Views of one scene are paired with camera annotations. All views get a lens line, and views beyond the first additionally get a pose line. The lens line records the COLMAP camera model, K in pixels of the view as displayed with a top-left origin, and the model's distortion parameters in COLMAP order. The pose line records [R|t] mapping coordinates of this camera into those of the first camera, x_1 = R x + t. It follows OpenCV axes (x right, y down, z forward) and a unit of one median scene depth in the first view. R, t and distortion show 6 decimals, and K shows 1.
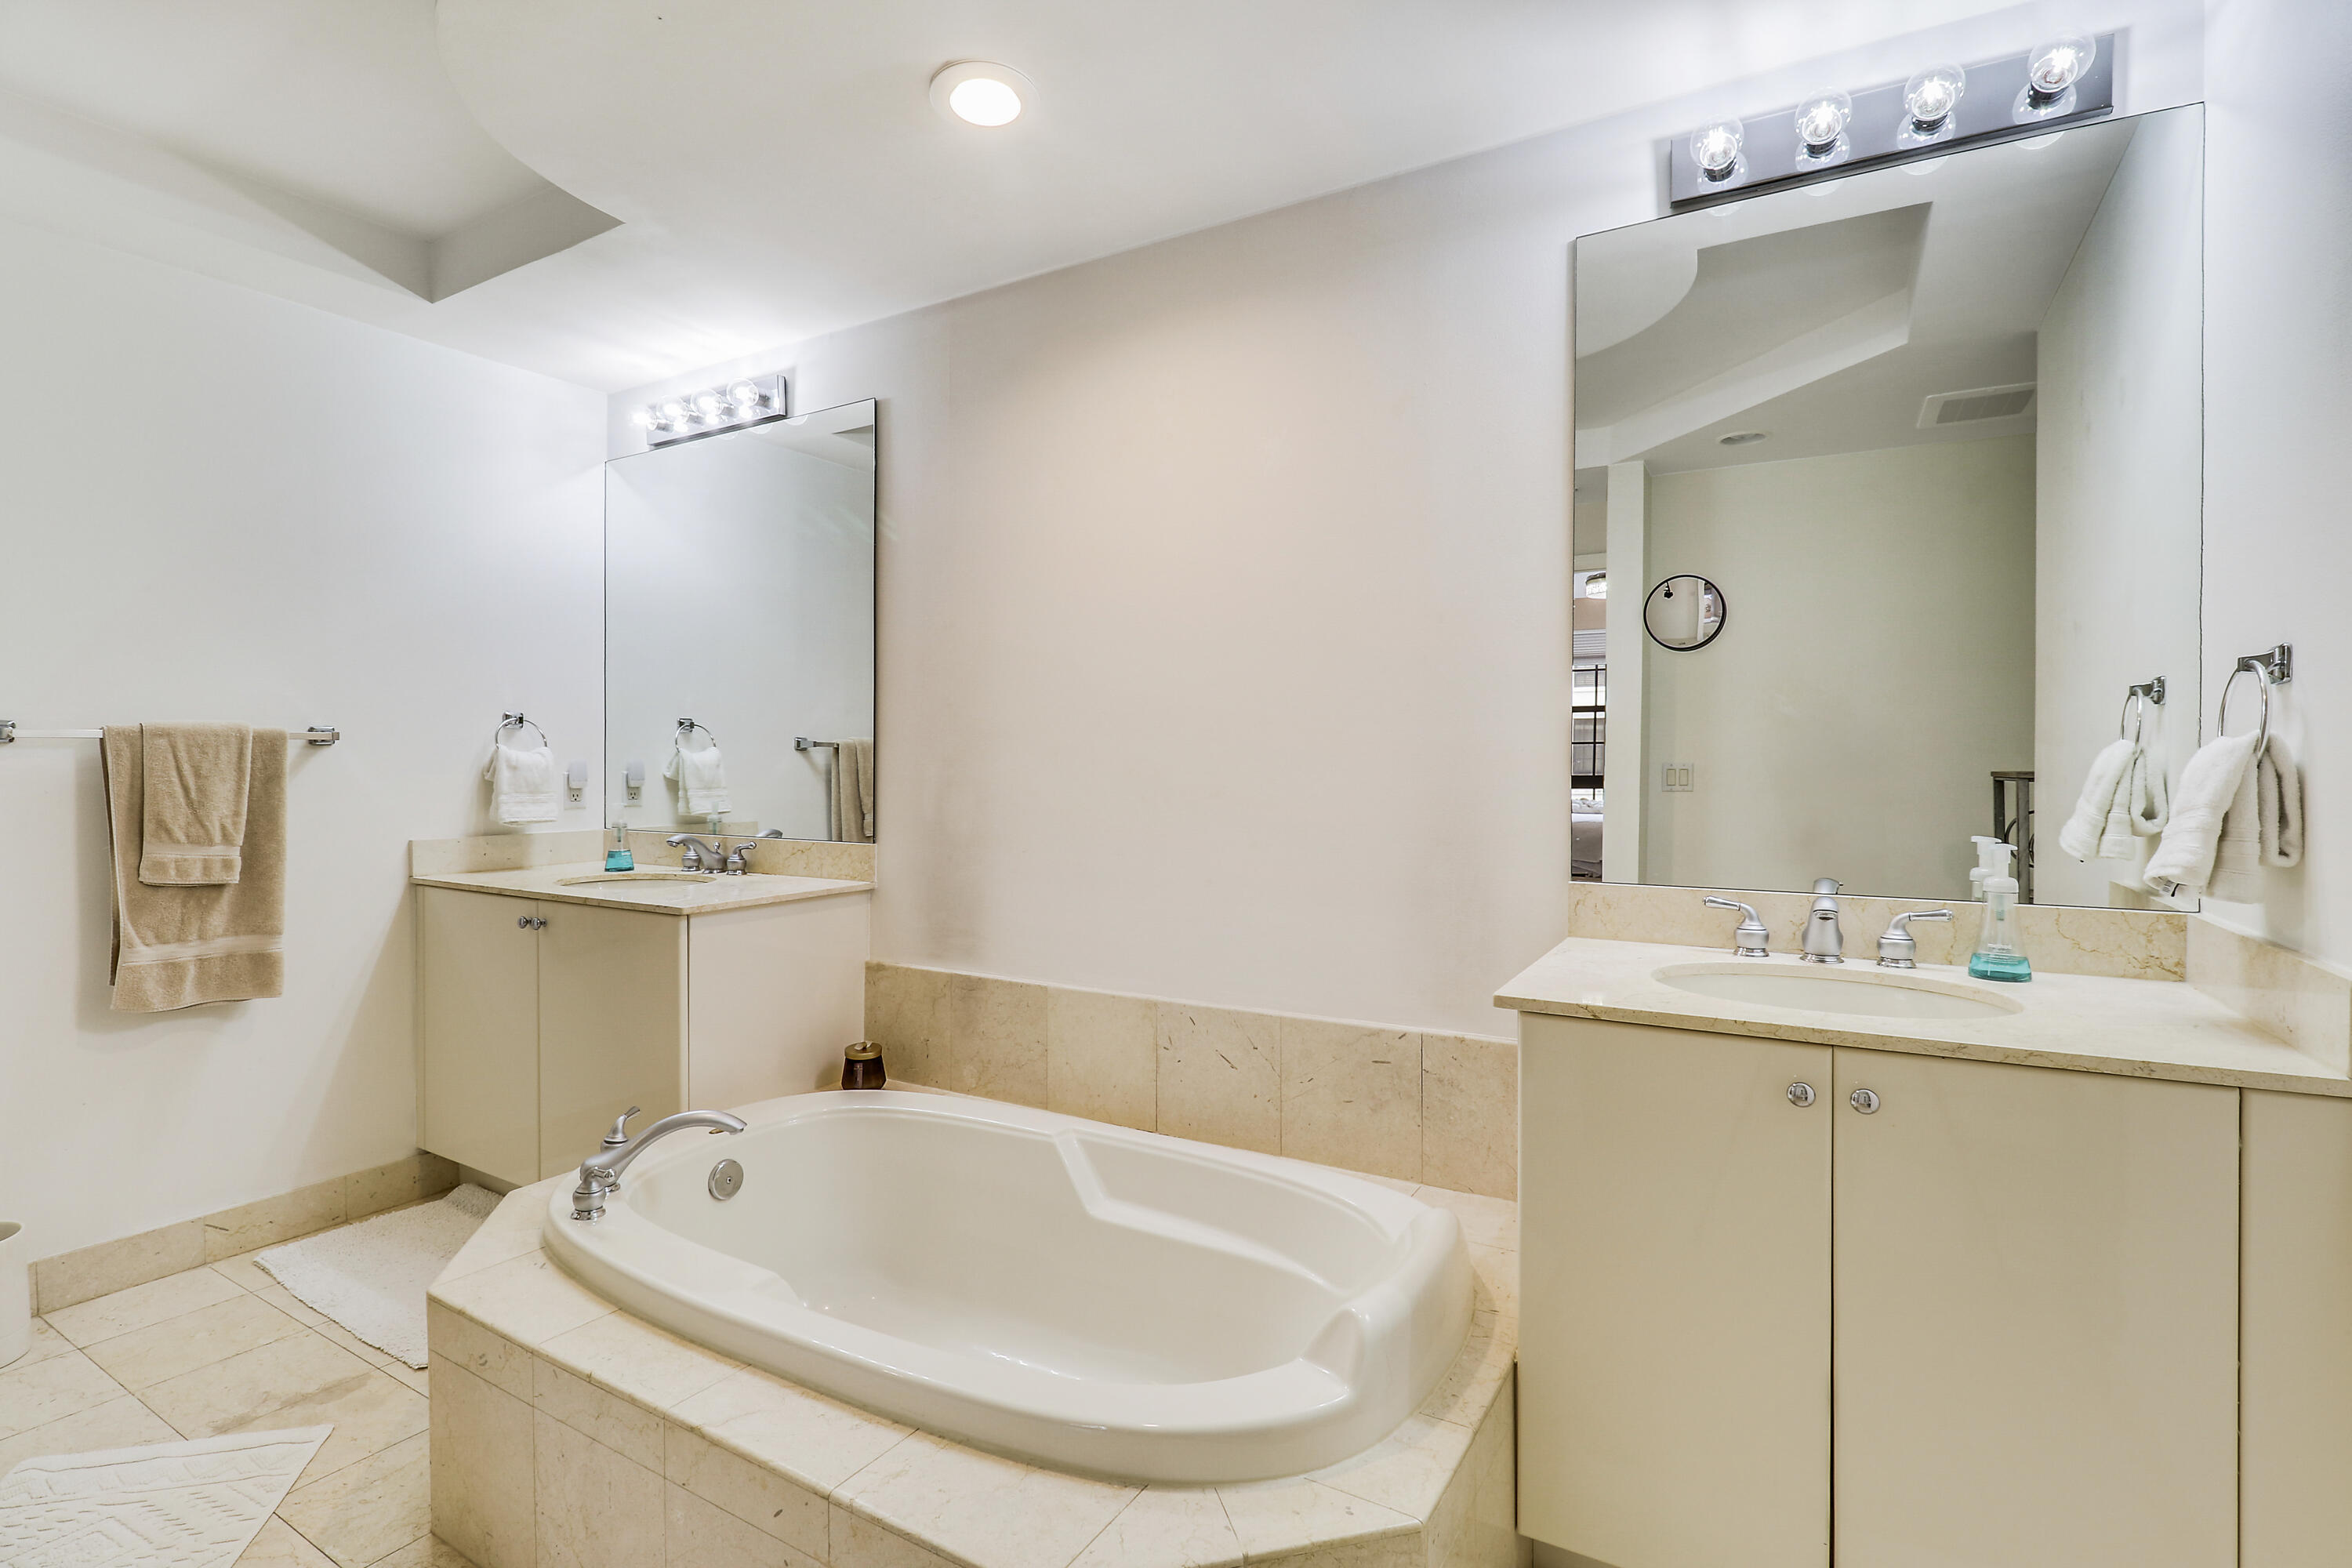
lens RADIAL K [[1088.0, 0, 1193.7], [0, 1088.0, 772.3], [0, 0, 1]] dist [0.003221, -0.015458]
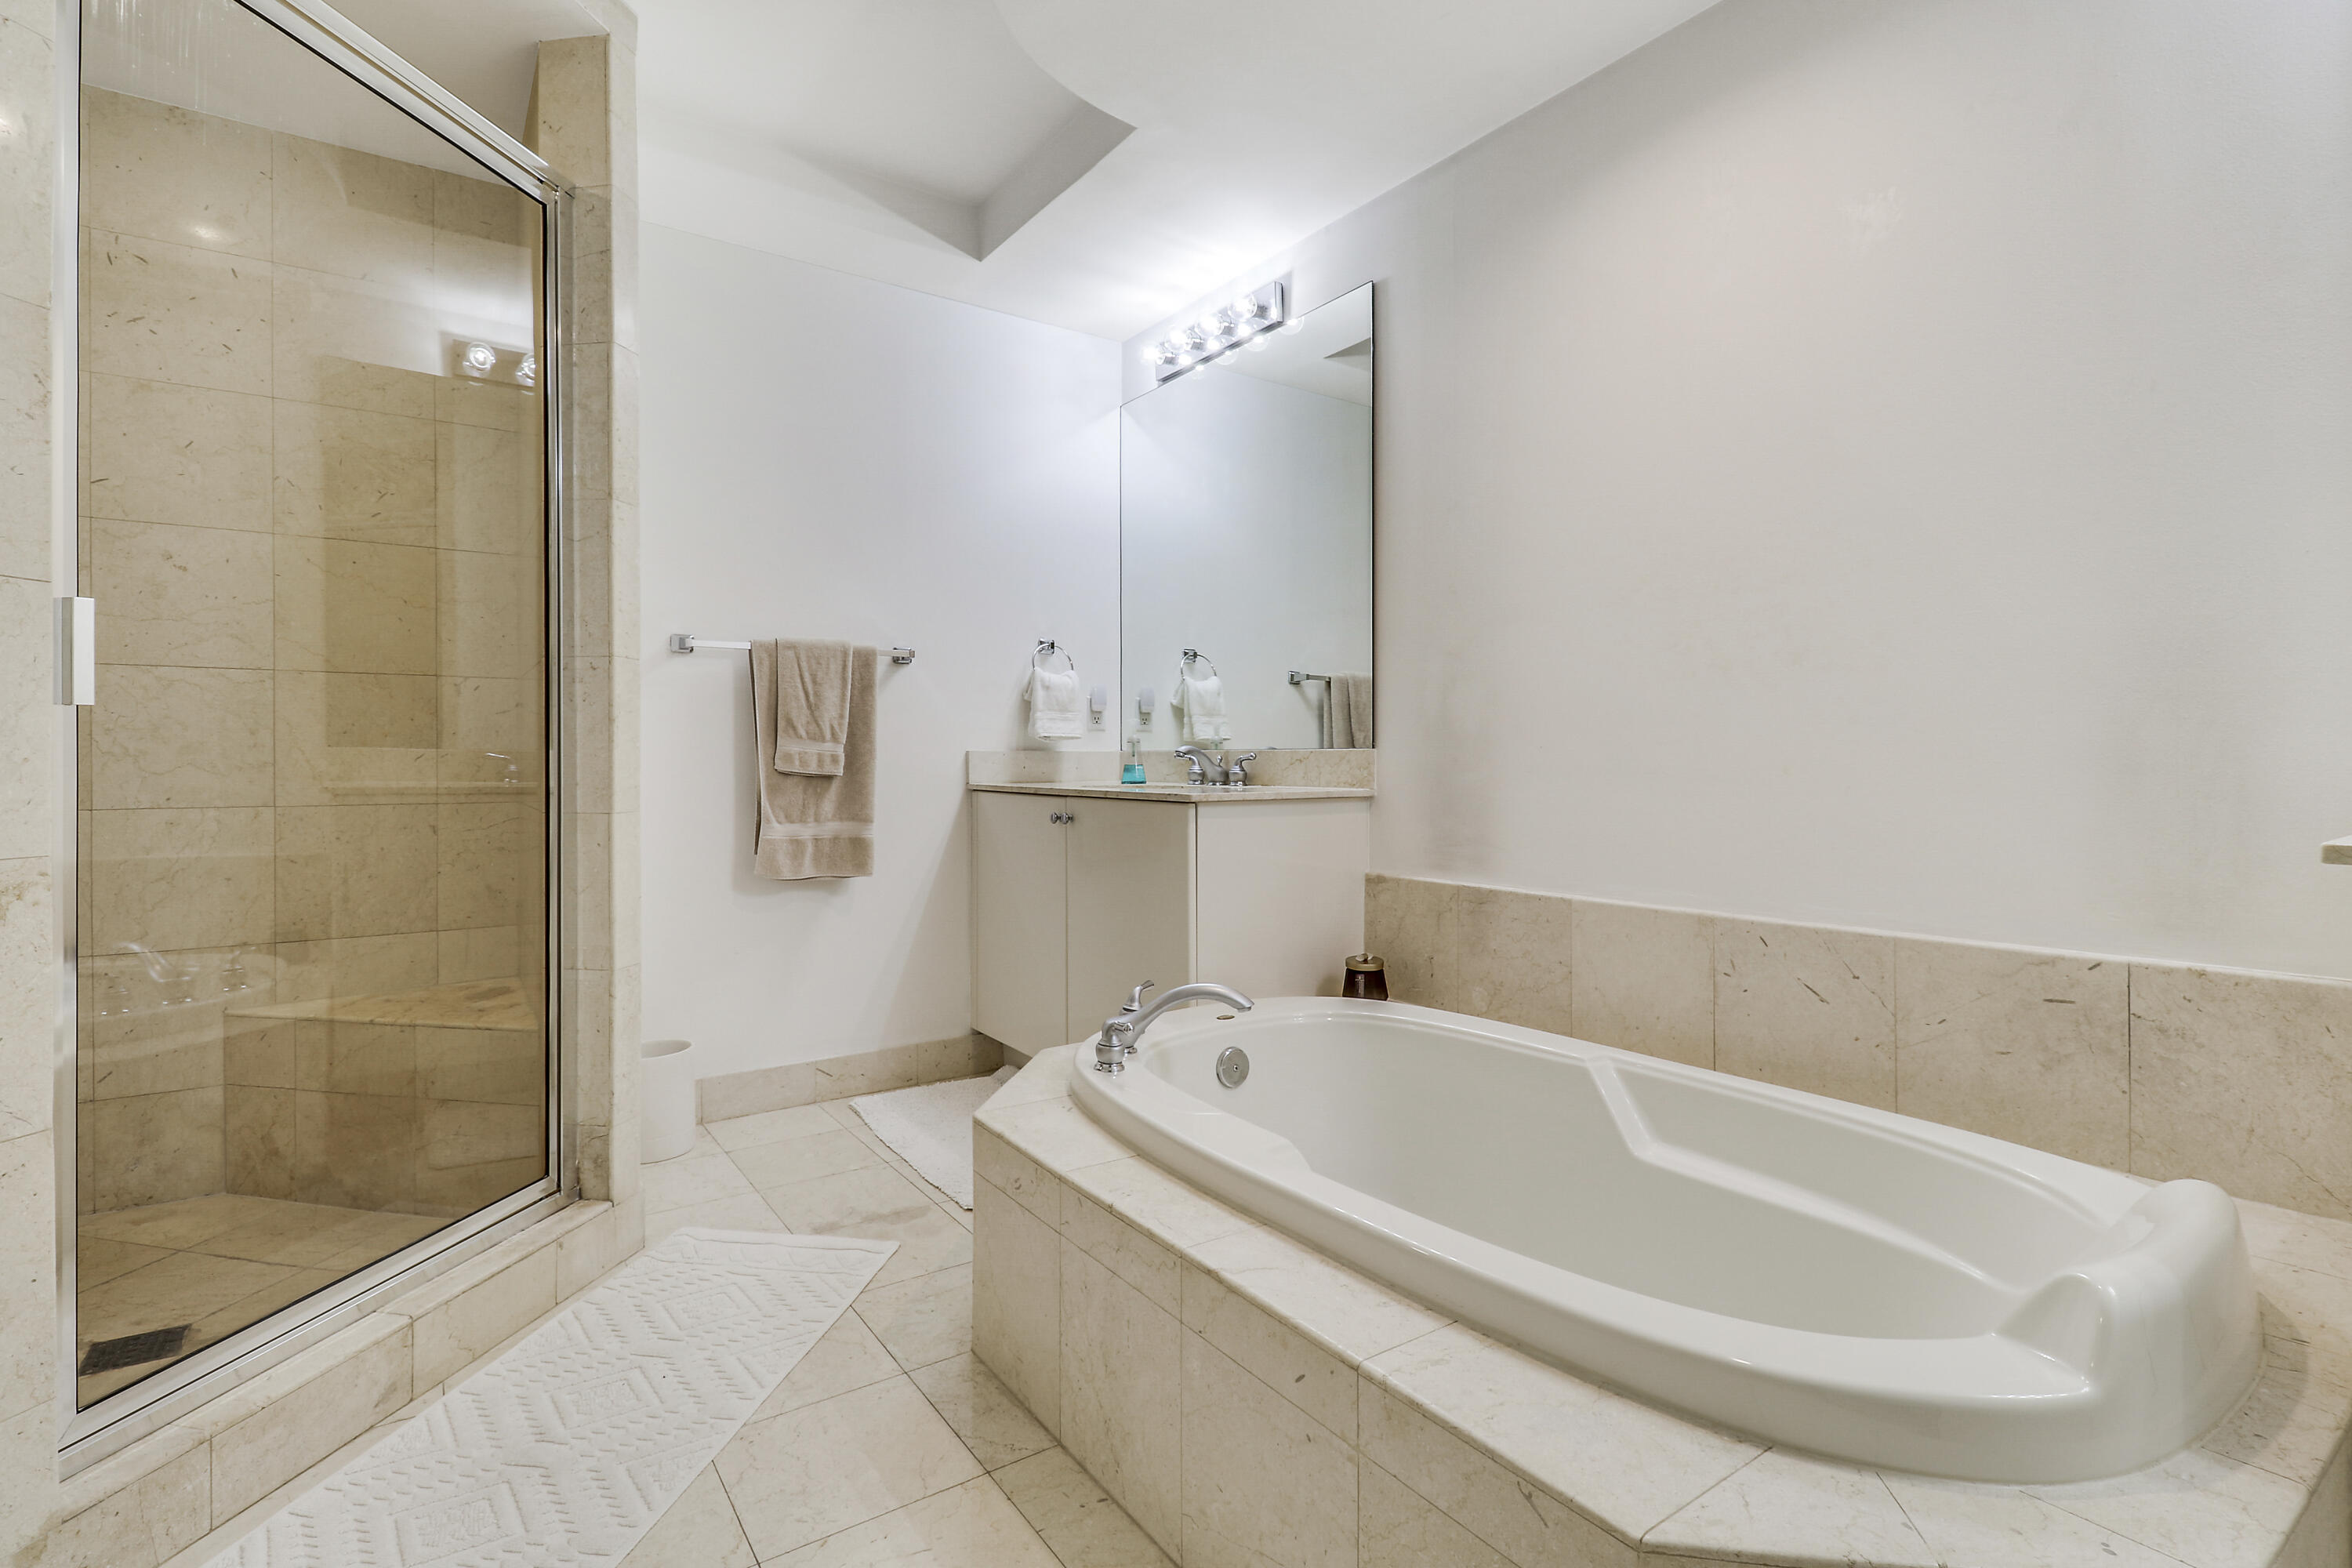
lens RADIAL K [[1104.2, 0, 1191.5], [0, 1104.2, 750.0], [0, 0, 1]] dist [-0.000460, -0.013649]
pose [[0.909054, -0.007870, -0.416605, -0.045110], [0.001749, 0.999885, -0.015072, 0.097055], [0.416675, 0.012973, 0.908963, 0.074197]]
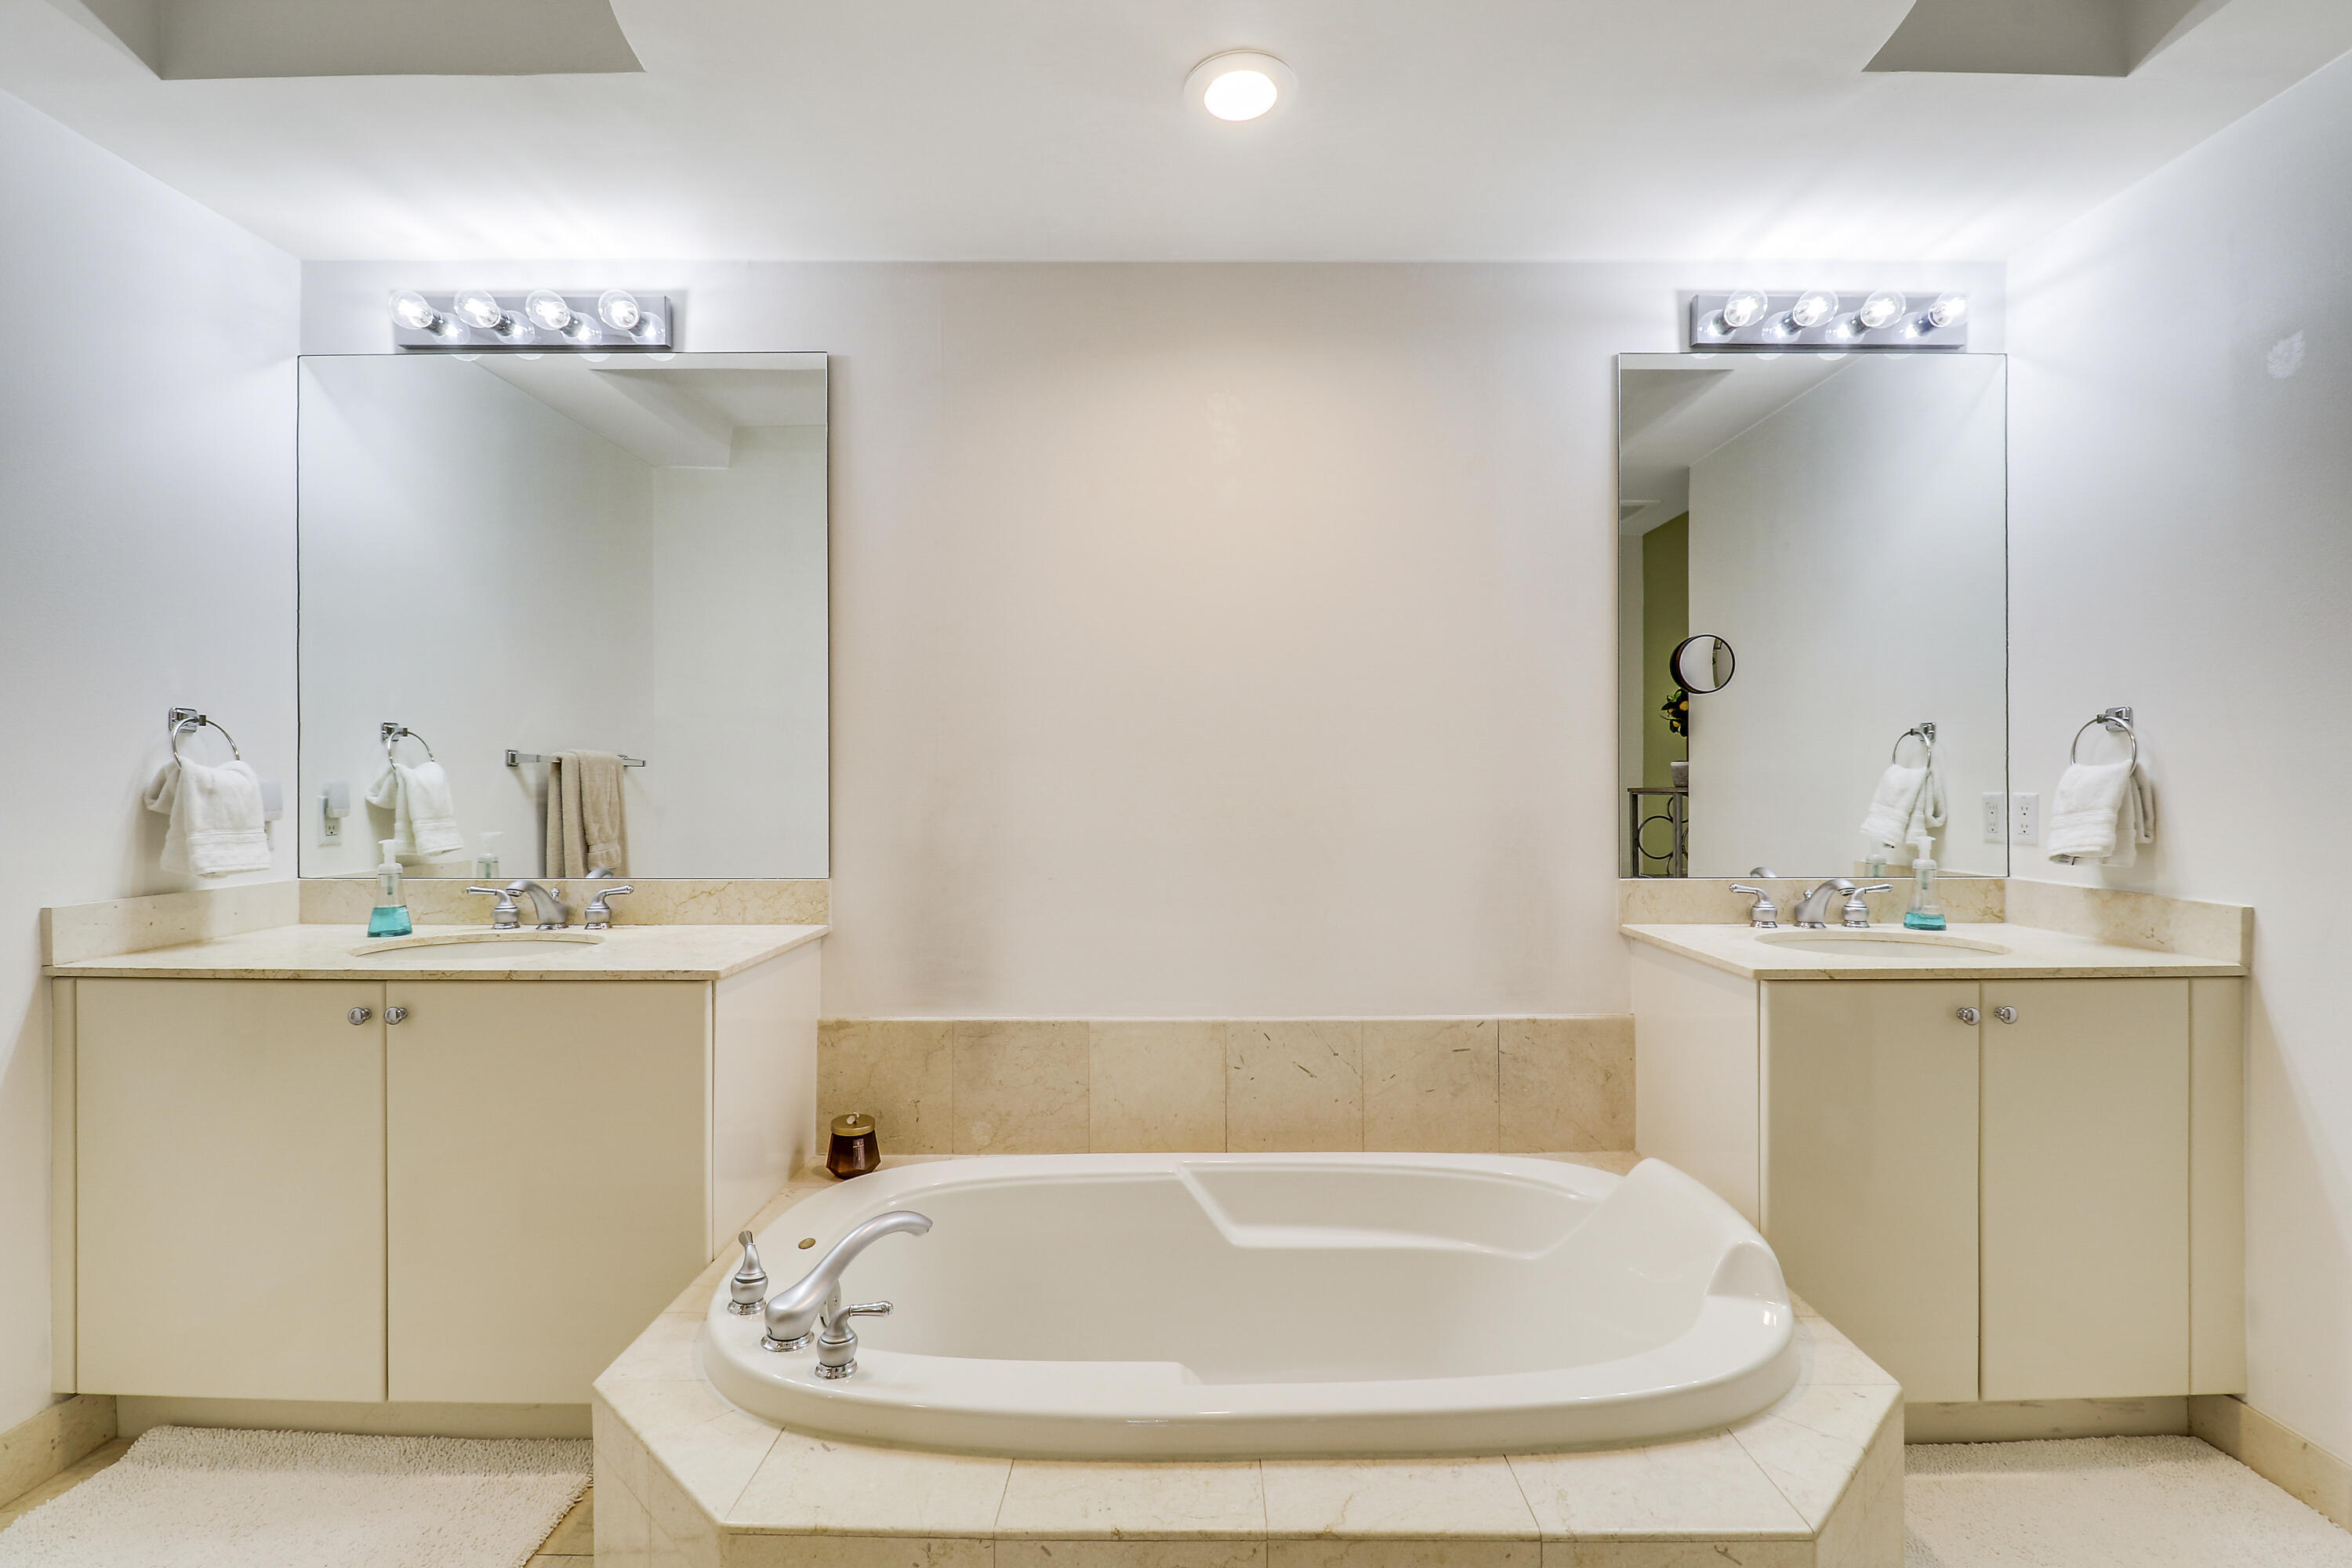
lens RADIAL K [[1072.5, 0, 1224.3], [0, 1072.5, 780.7], [0, 0, 1]] dist [0.000824, -0.008471]
pose [[0.866434, -0.001928, 0.499289, -0.530566], [0.006608, 0.999949, -0.007605, -0.002413], [-0.499249, 0.009888, 0.866402, 0.151656]]
